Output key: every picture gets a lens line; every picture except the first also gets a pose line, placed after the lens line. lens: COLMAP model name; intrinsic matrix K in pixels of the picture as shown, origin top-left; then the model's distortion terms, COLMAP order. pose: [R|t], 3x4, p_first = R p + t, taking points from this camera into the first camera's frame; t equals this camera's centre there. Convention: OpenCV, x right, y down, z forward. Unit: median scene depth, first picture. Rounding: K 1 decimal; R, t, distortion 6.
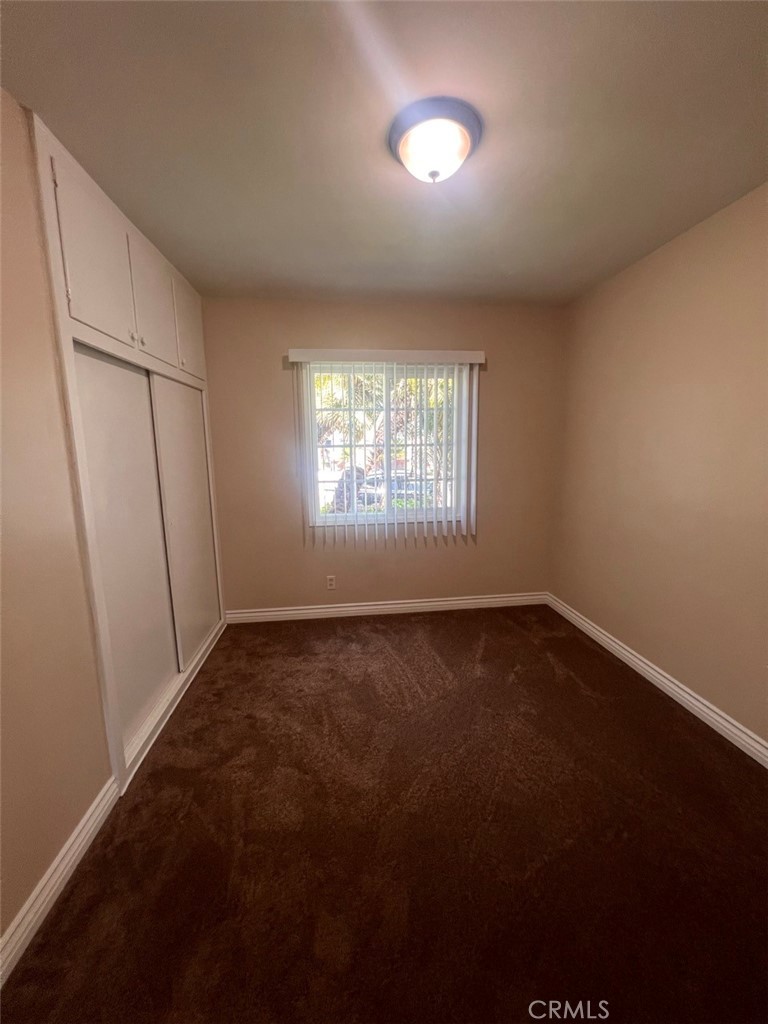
lens RADIAL K [[409.1, 0, 385.3], [0, 409.1, 510.0], [0, 0, 1]] dist [-0.001428, 0.000097]
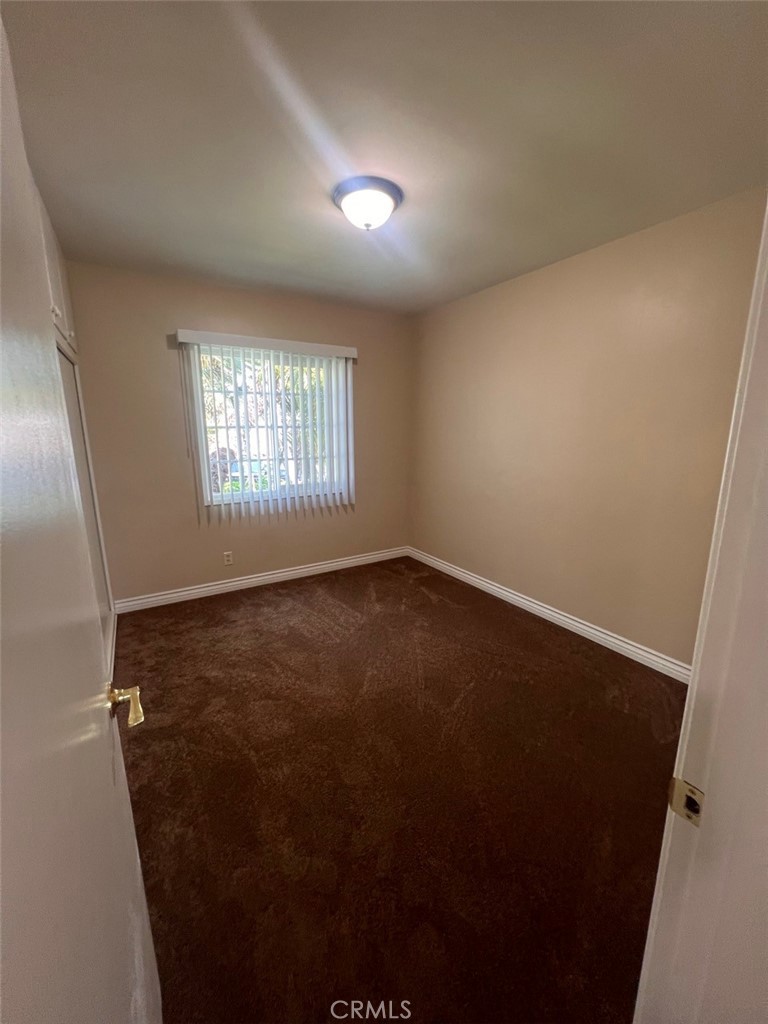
lens RADIAL K [[409.1, 0, 385.3], [0, 409.1, 510.0], [0, 0, 1]] dist [-0.001428, 0.000097]
pose [[0.905095, -0.072760, 0.418939, -0.233051], [0.054889, 0.997000, 0.054571, 0.022205], [-0.421652, -0.026397, 0.906373, -0.133591]]
